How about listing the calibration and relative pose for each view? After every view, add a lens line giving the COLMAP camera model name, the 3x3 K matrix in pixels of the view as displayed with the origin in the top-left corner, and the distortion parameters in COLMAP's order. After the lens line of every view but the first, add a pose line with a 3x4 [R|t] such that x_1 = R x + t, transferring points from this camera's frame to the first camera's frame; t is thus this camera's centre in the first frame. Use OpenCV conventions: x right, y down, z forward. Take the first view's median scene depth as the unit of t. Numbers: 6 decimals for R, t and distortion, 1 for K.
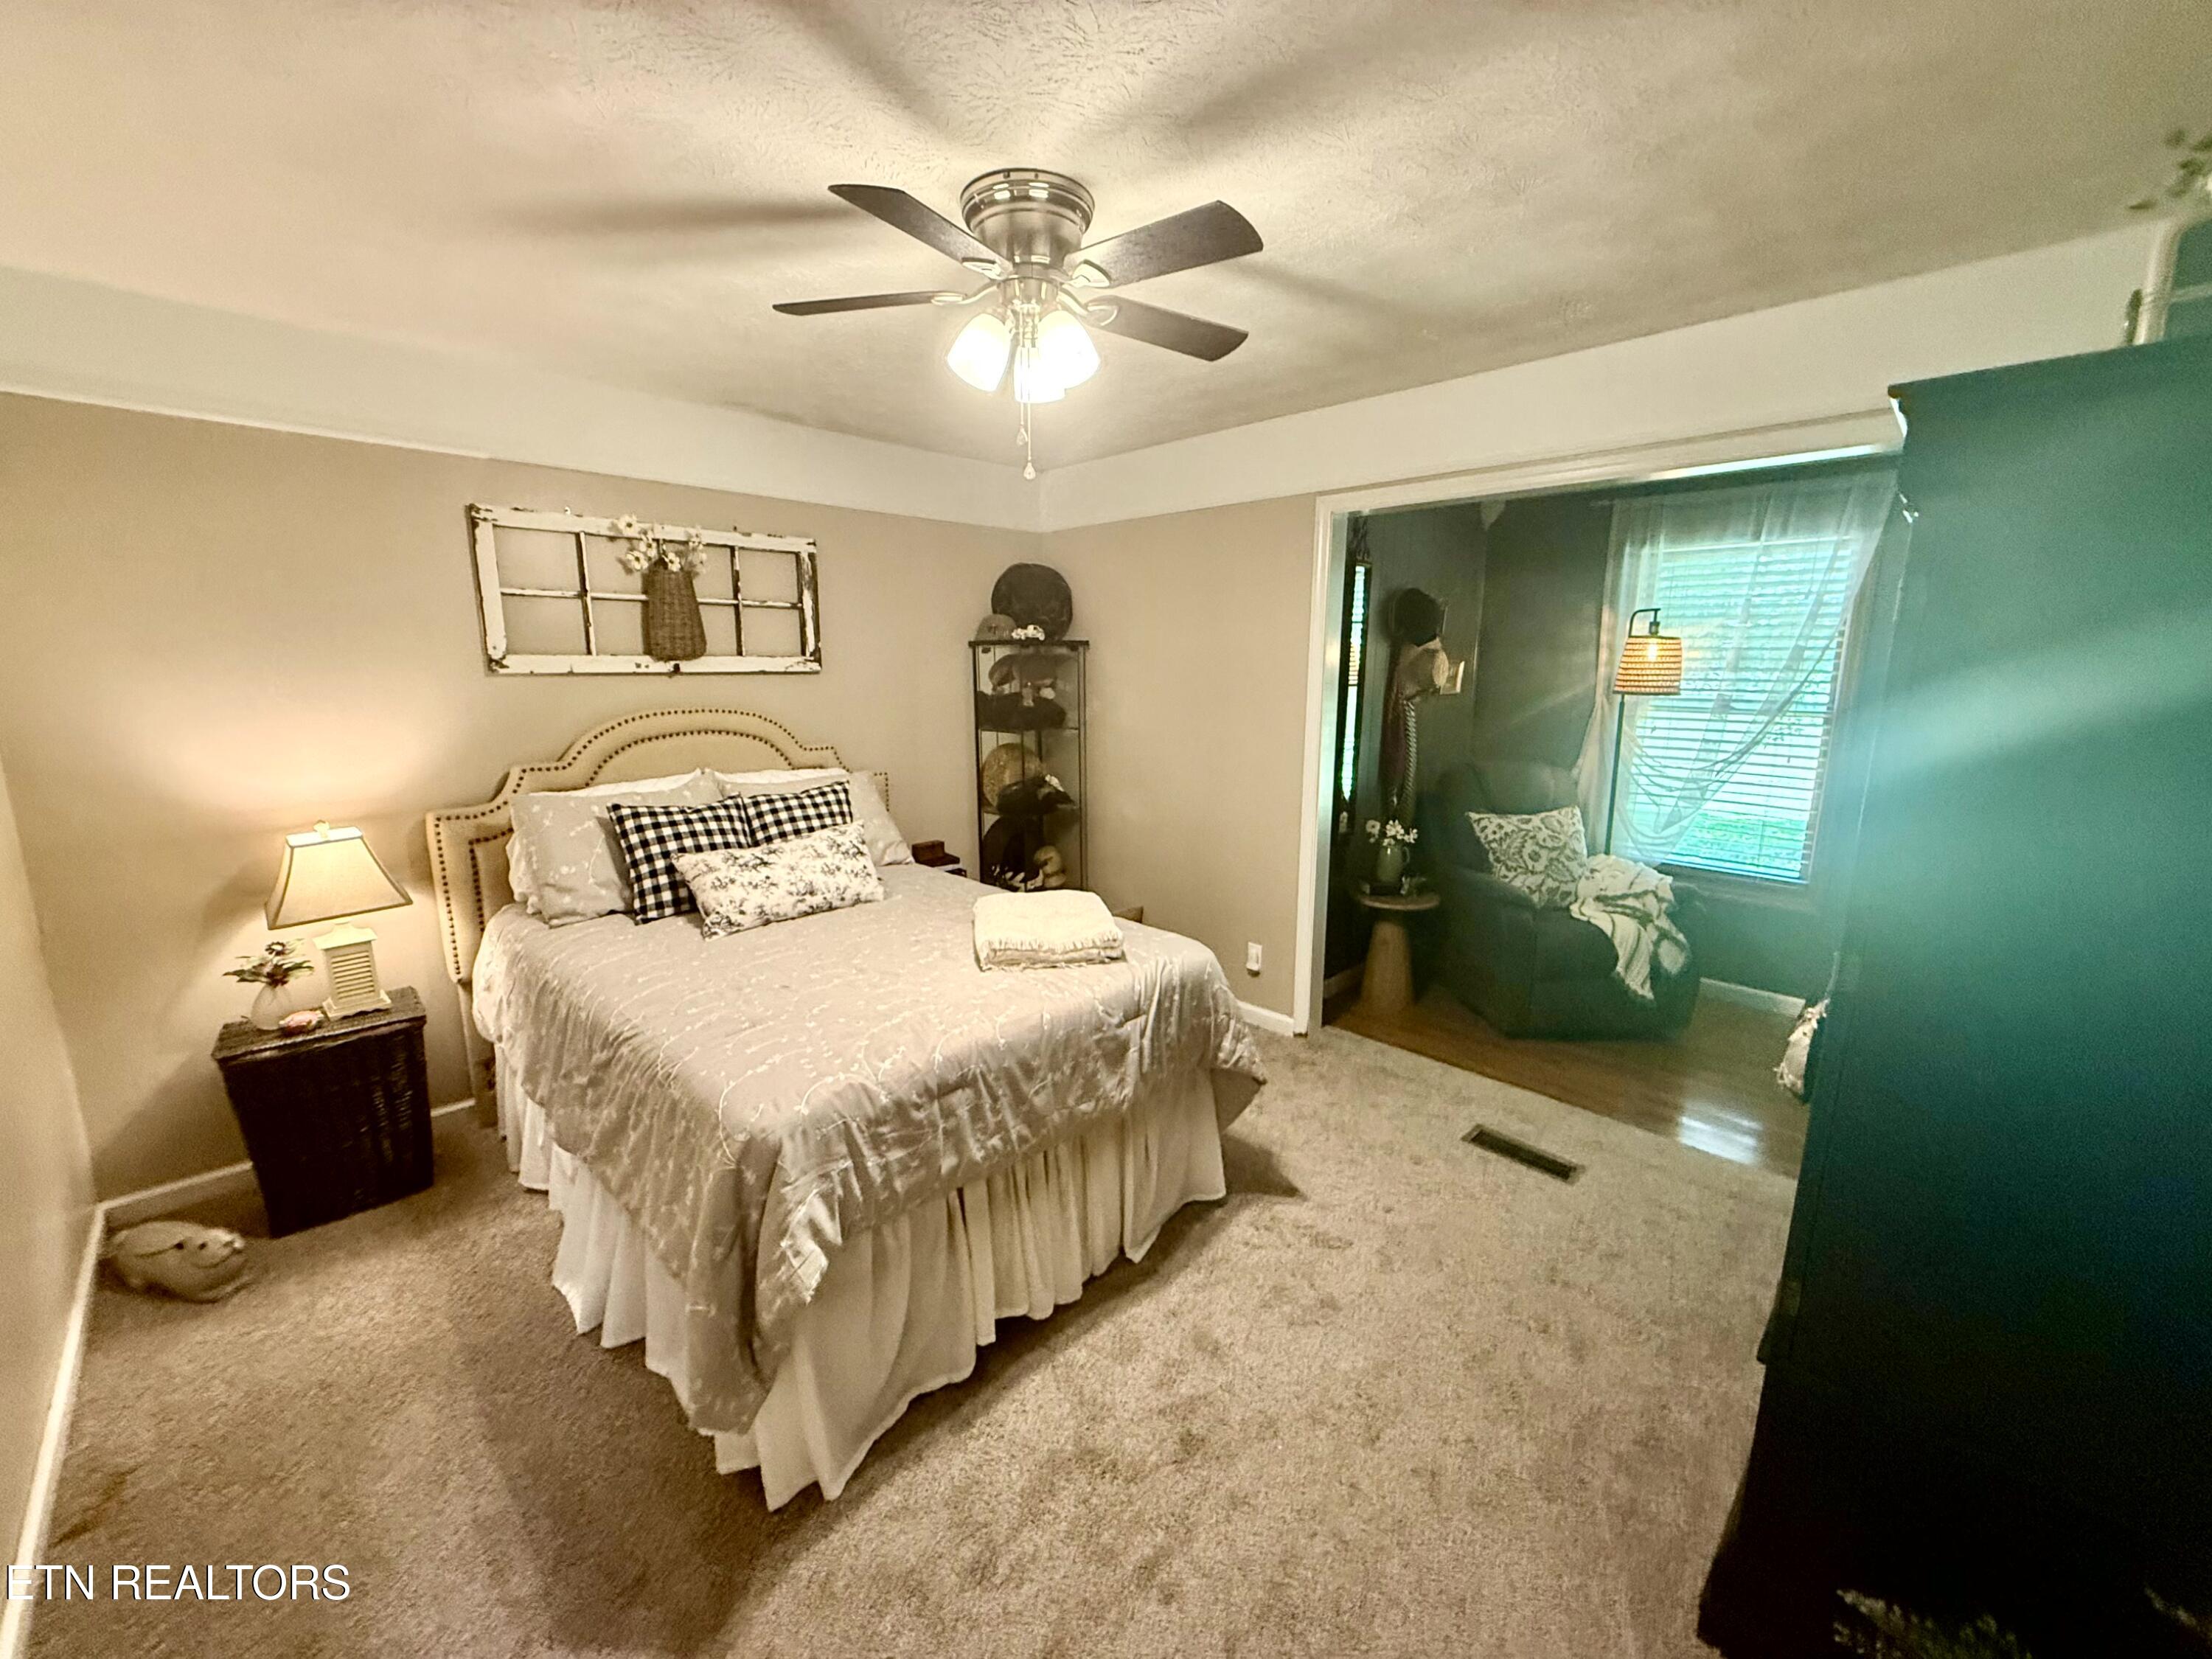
lens RADIAL K [[884.0, 0, 1109.8], [0, 884.0, 827.0], [0, 0, 1]] dist [-0.002451, 0.000640]
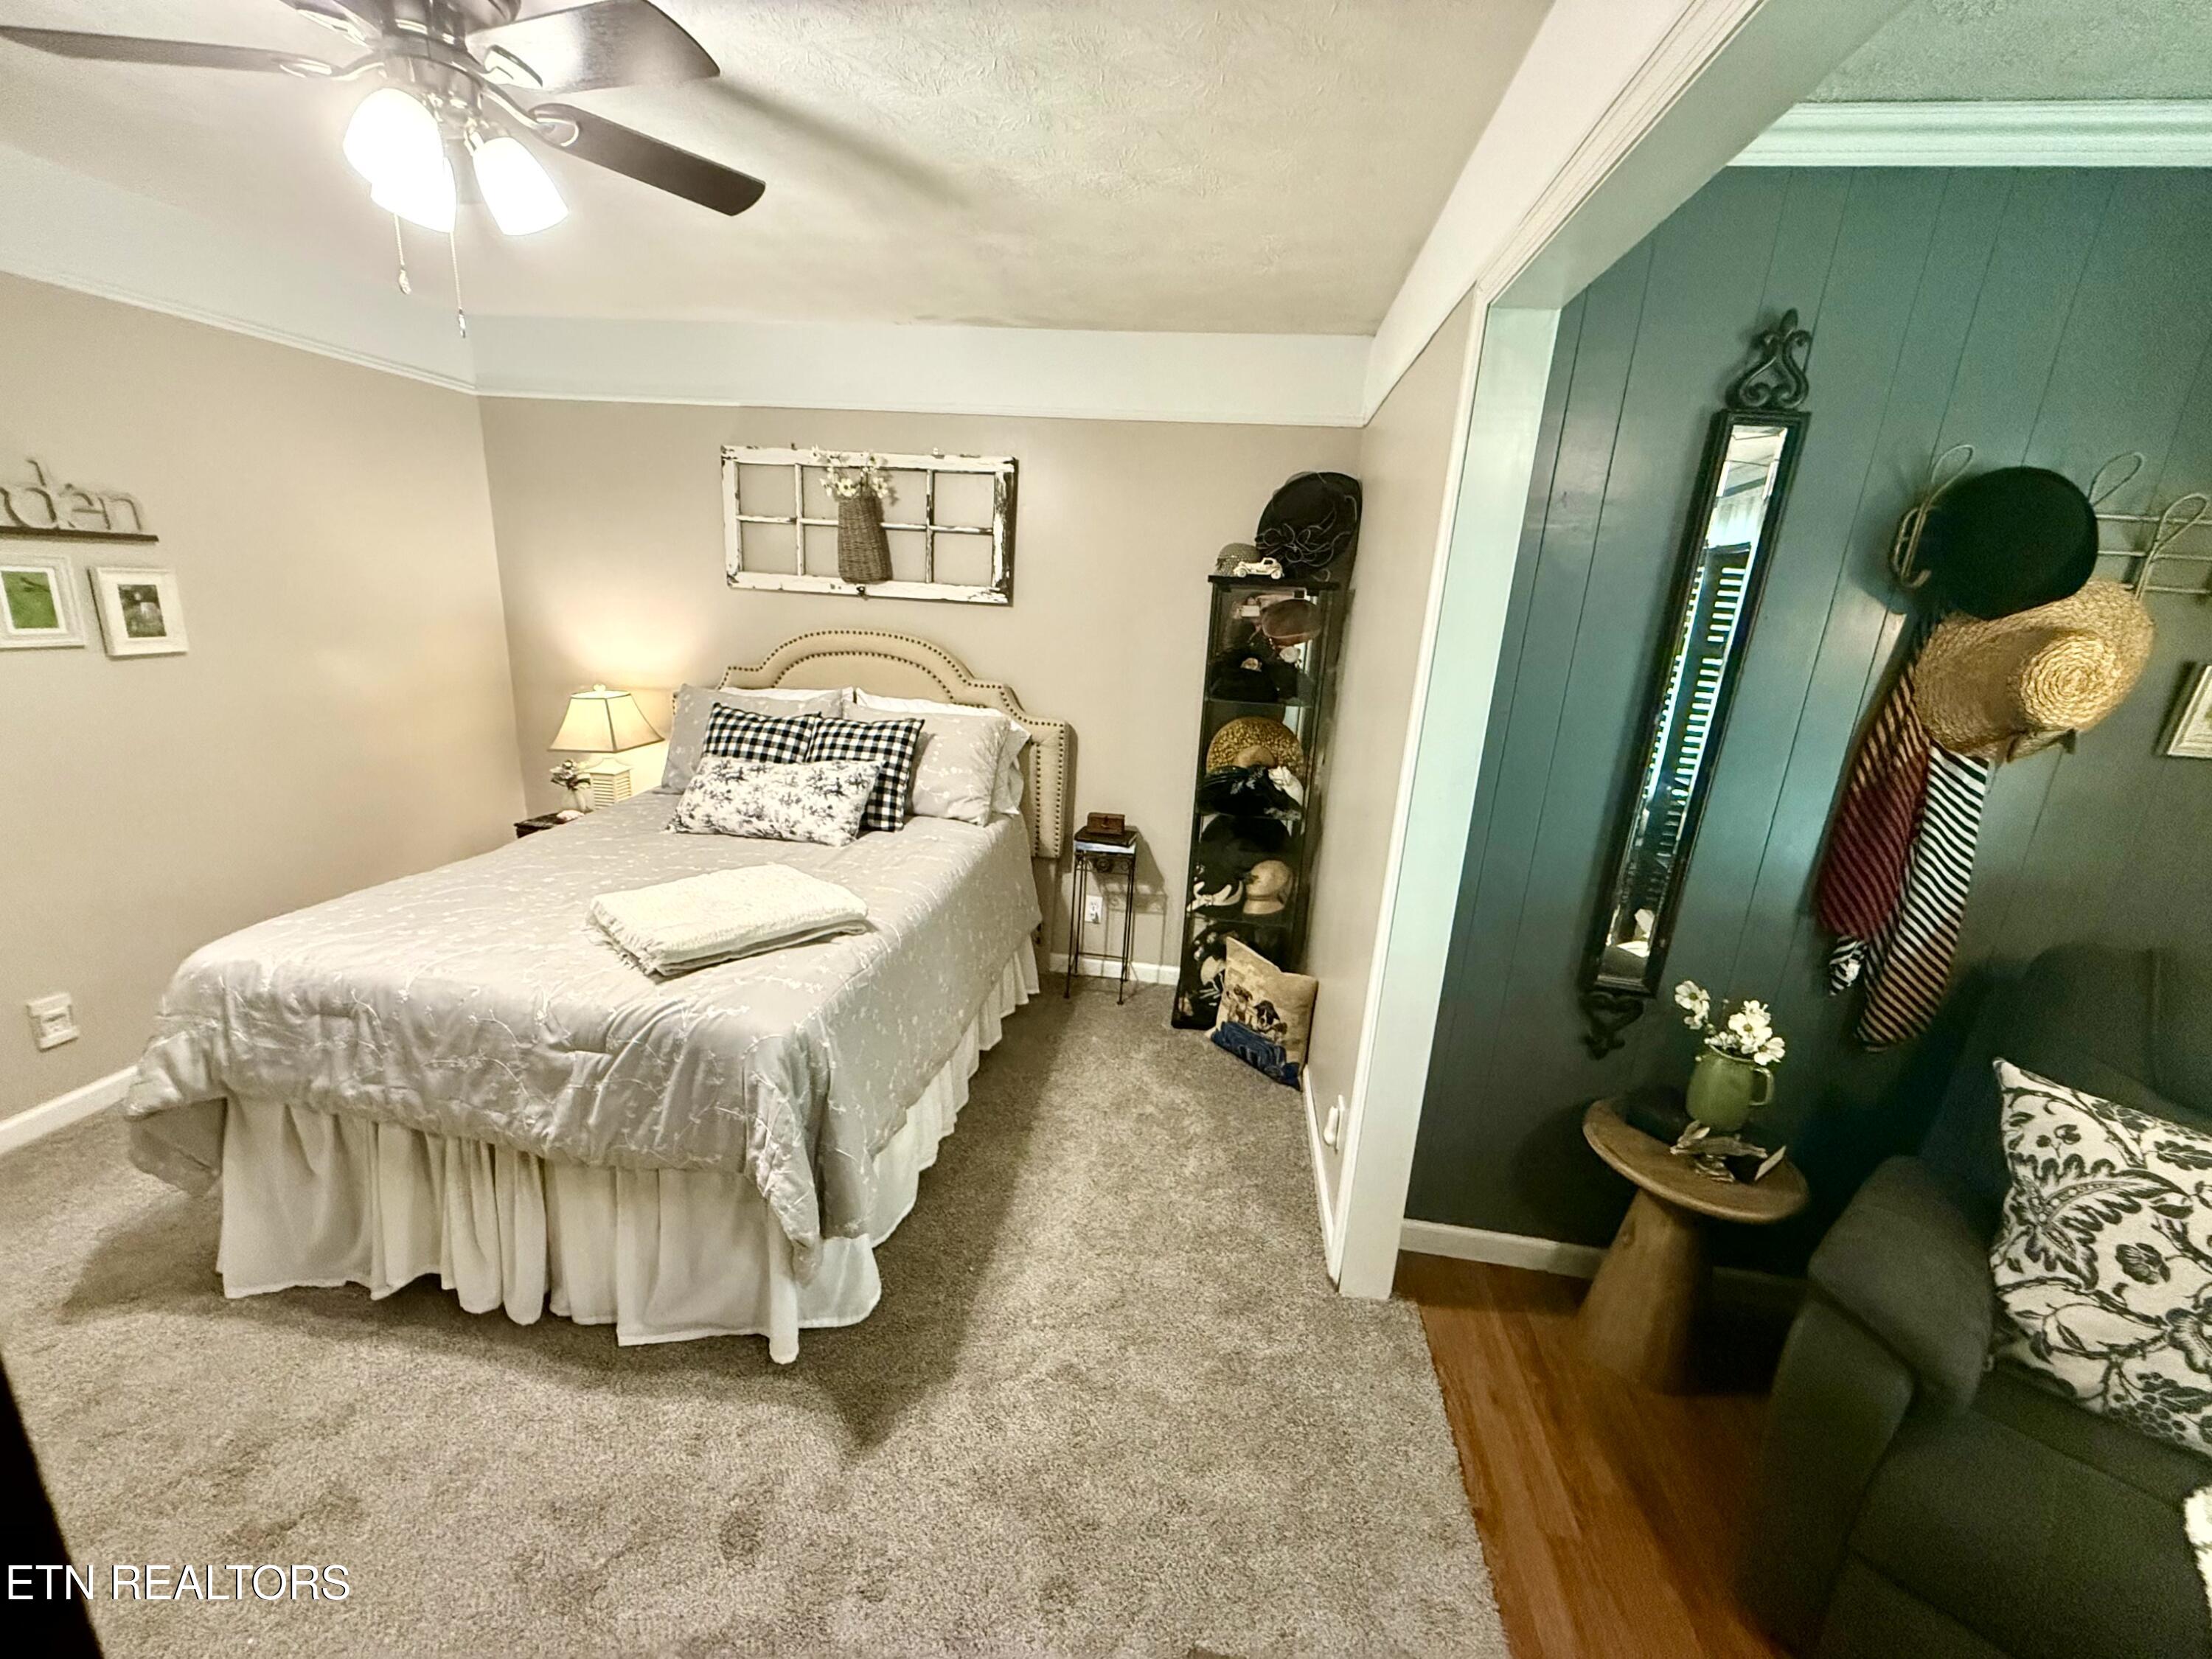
lens RADIAL K [[884.0, 0, 1099.8], [0, 884.0, 832.9], [0, 0, 1]] dist [-0.002451, 0.000640]
pose [[0.595347, 0.242013, -0.766154, 0.638371], [-0.202206, 0.967997, 0.148644, -0.129644], [0.777608, 0.066426, 0.625230, 0.656125]]
